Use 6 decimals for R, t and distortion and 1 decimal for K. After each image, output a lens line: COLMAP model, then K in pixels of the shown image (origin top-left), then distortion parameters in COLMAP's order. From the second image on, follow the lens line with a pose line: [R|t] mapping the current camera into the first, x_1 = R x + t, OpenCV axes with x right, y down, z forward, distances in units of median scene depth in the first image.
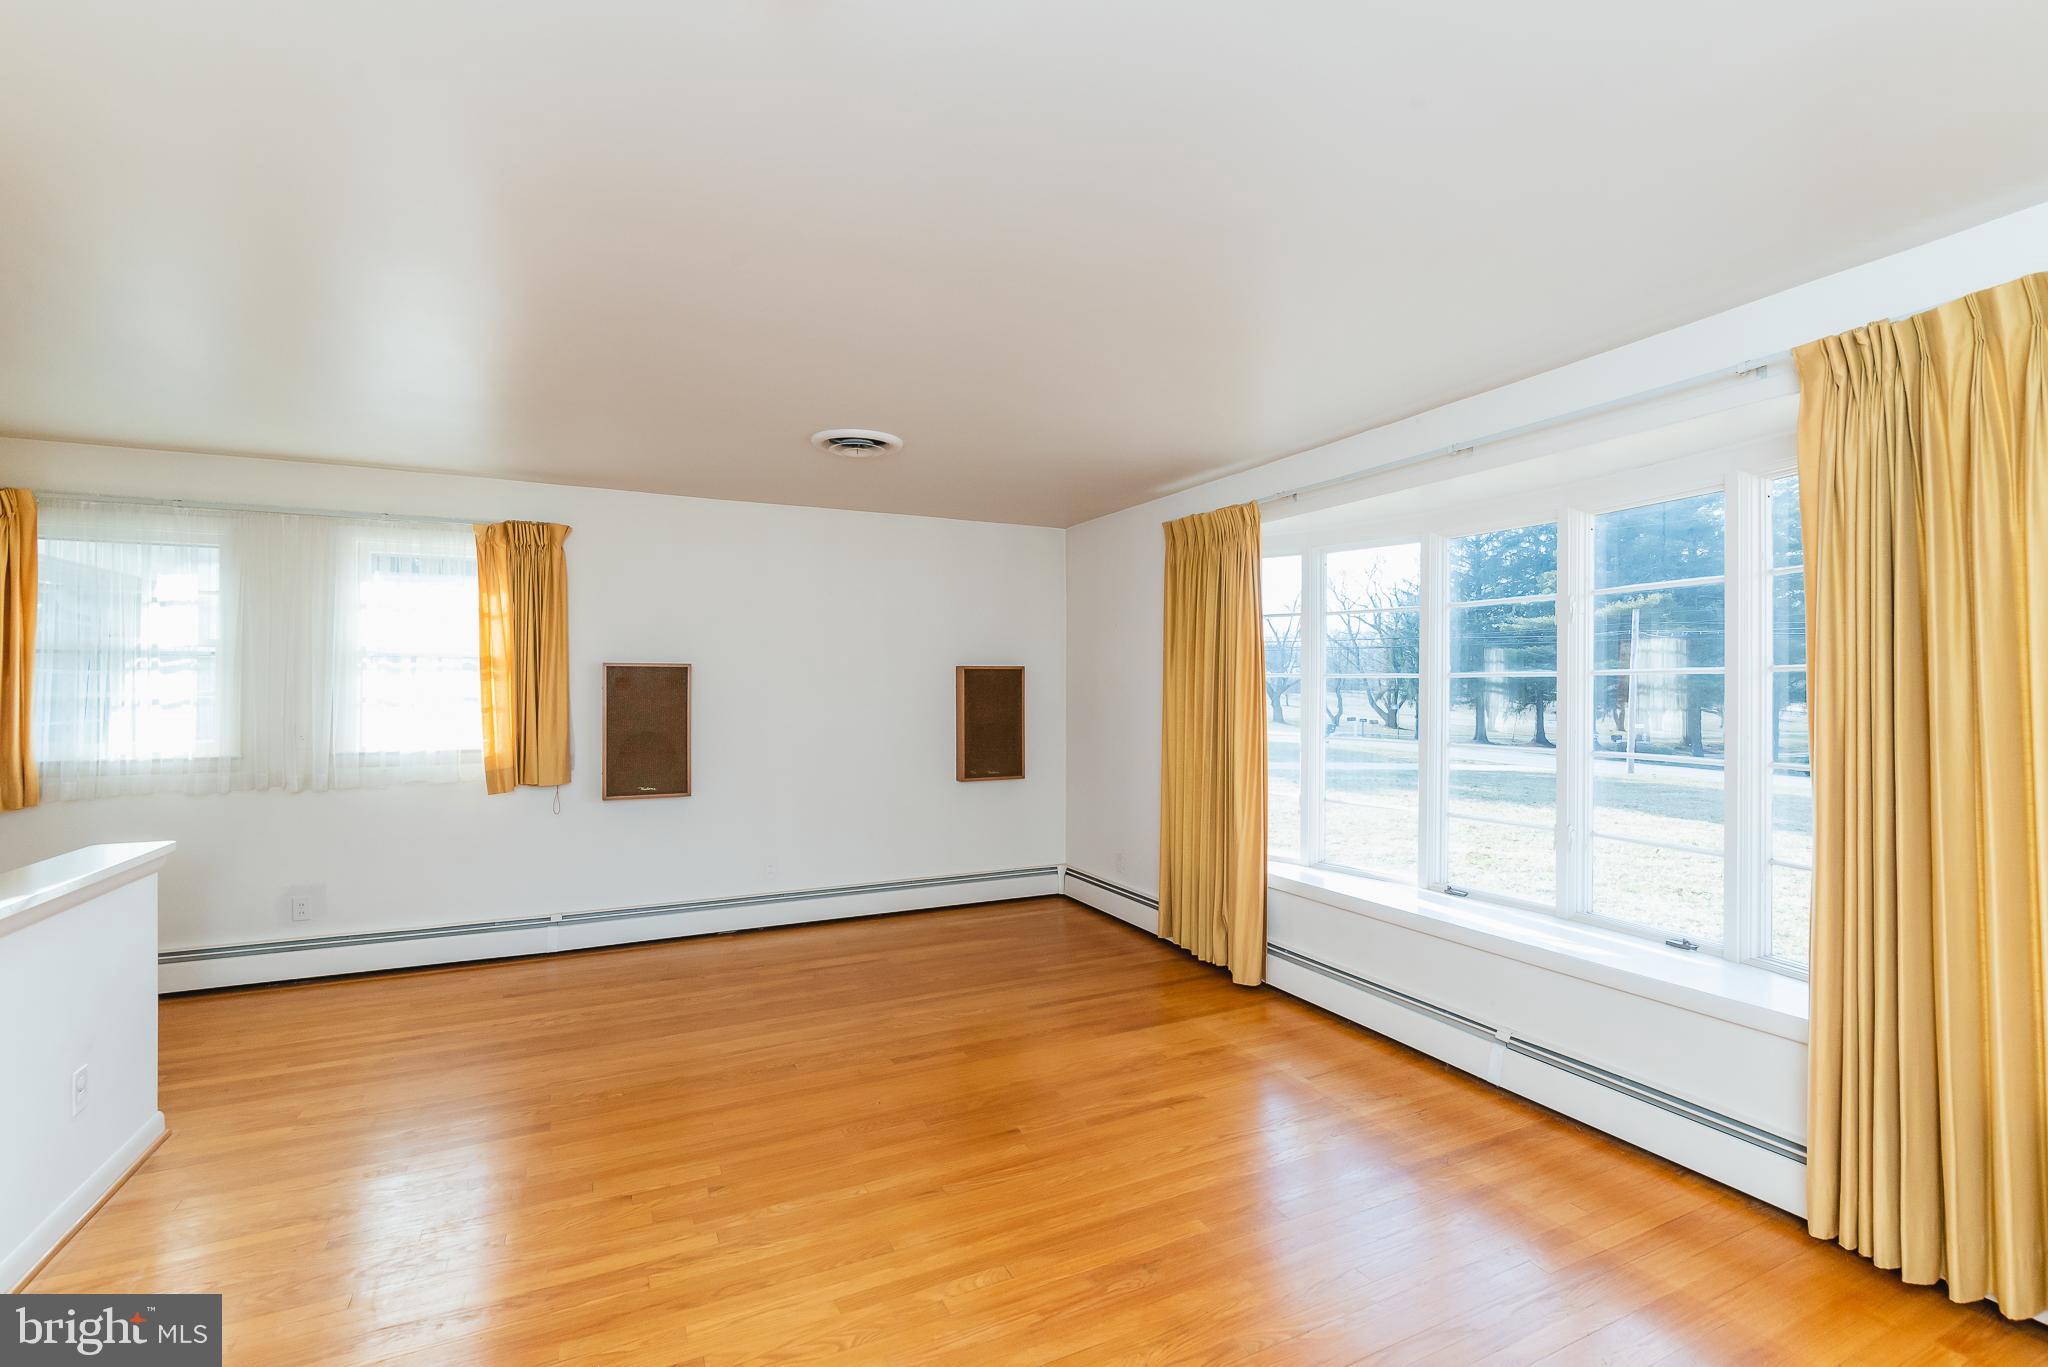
lens RADIAL K [[892.6, 0, 1020.3], [0, 892.6, 674.2], [0, 0, 1]] dist [-0.003479, -0.000726]
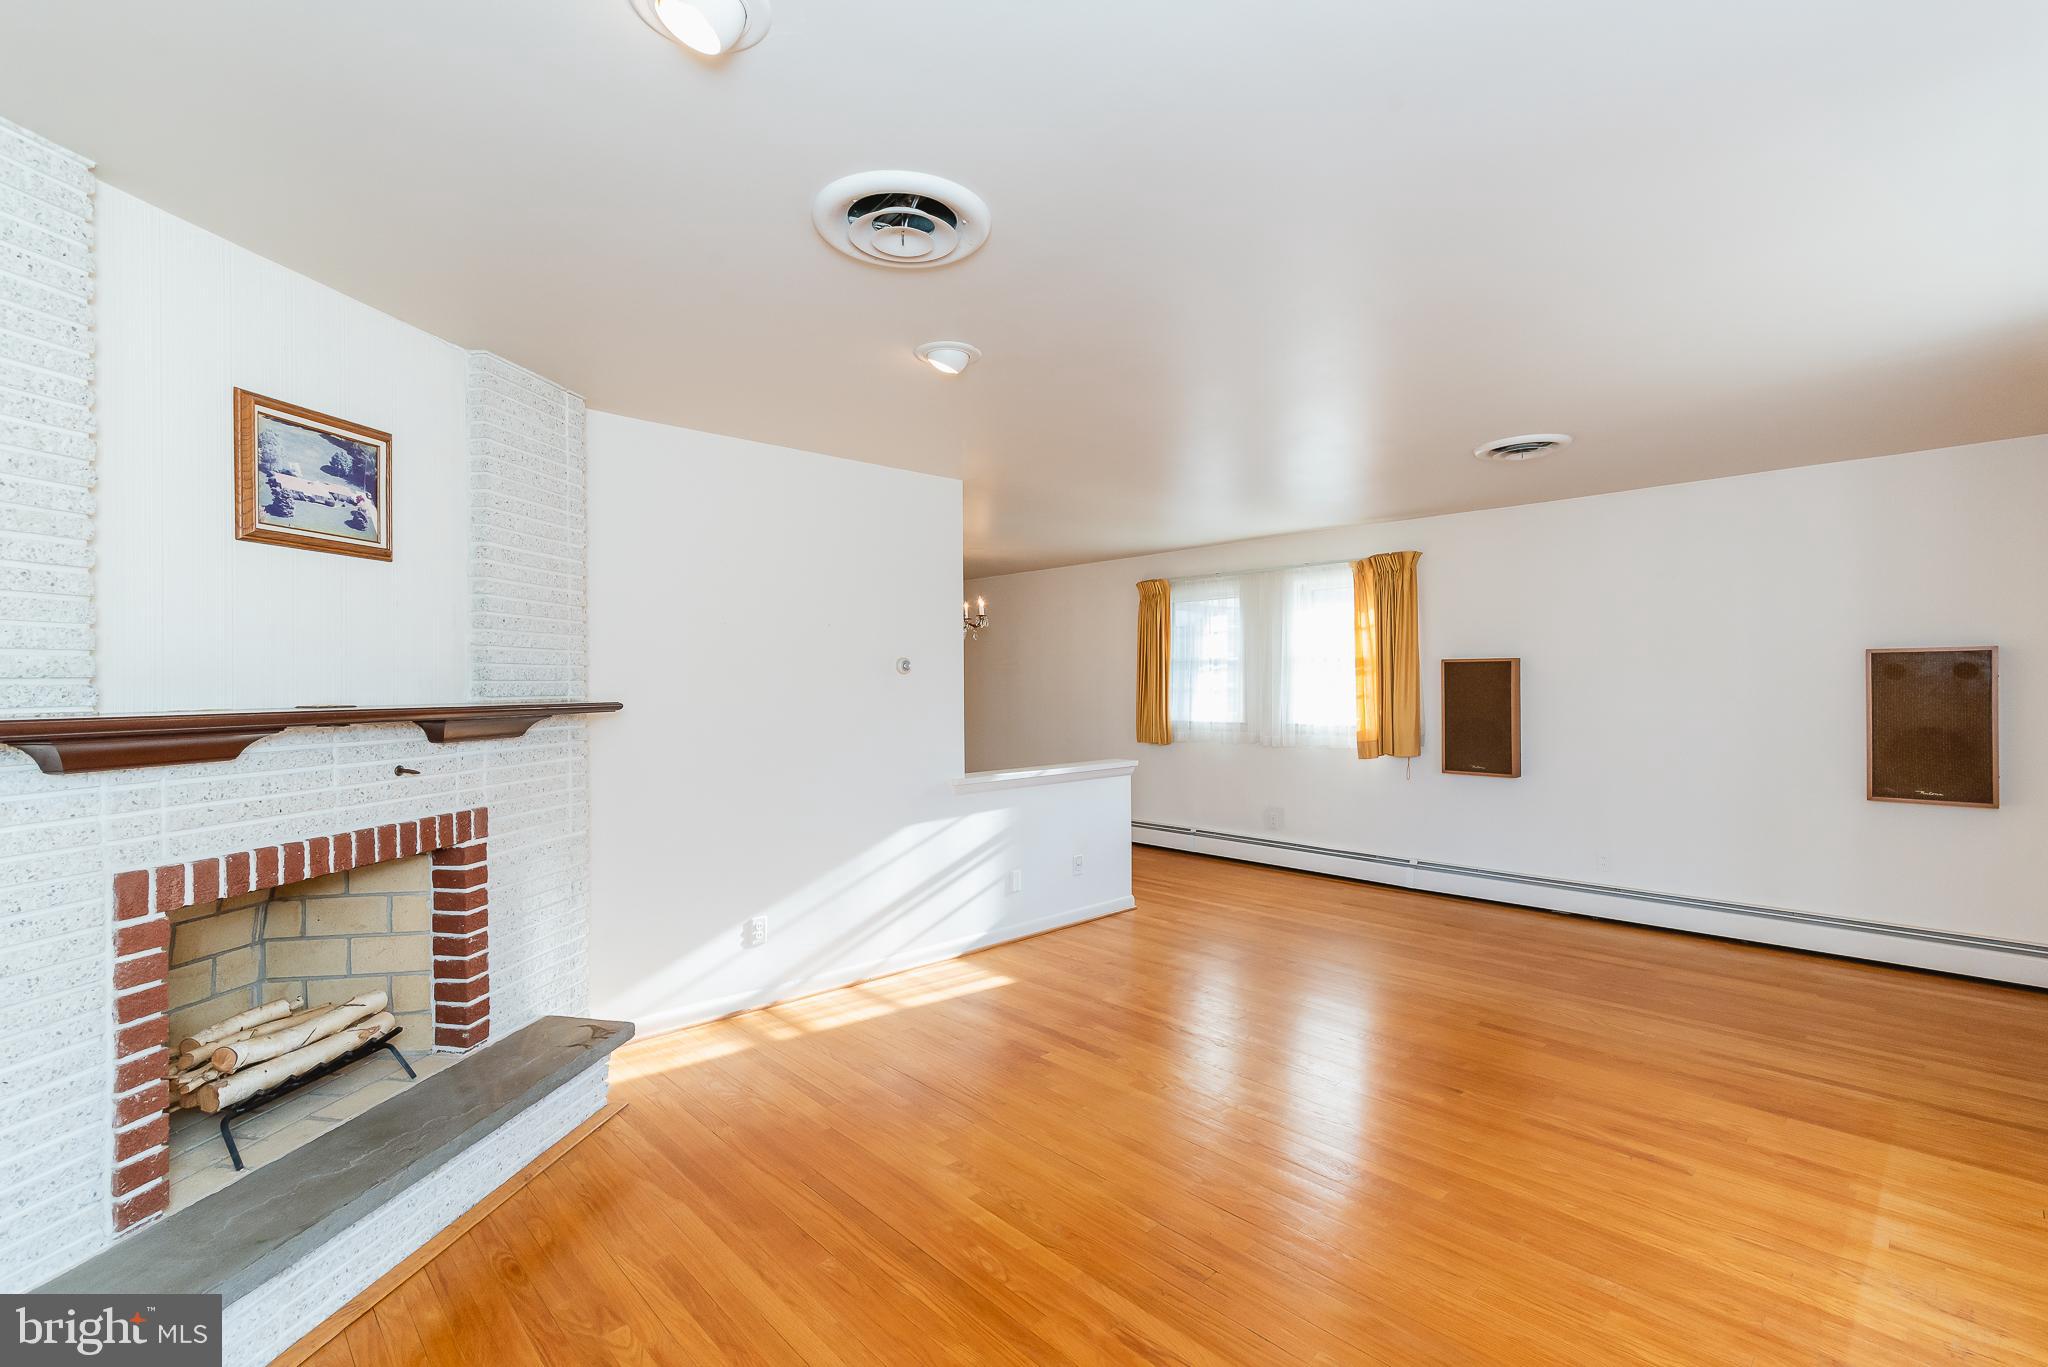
lens RADIAL K [[962.3, 0, 1128.3], [0, 962.3, 676.1], [0, 0, 1]] dist [0.001003, 0.000170]
pose [[0.347936, -0.007114, -0.937491, 0.651536], [0.023089, 0.999733, 0.000983, -0.001593], [0.937234, -0.021988, 0.348008, 0.157362]]
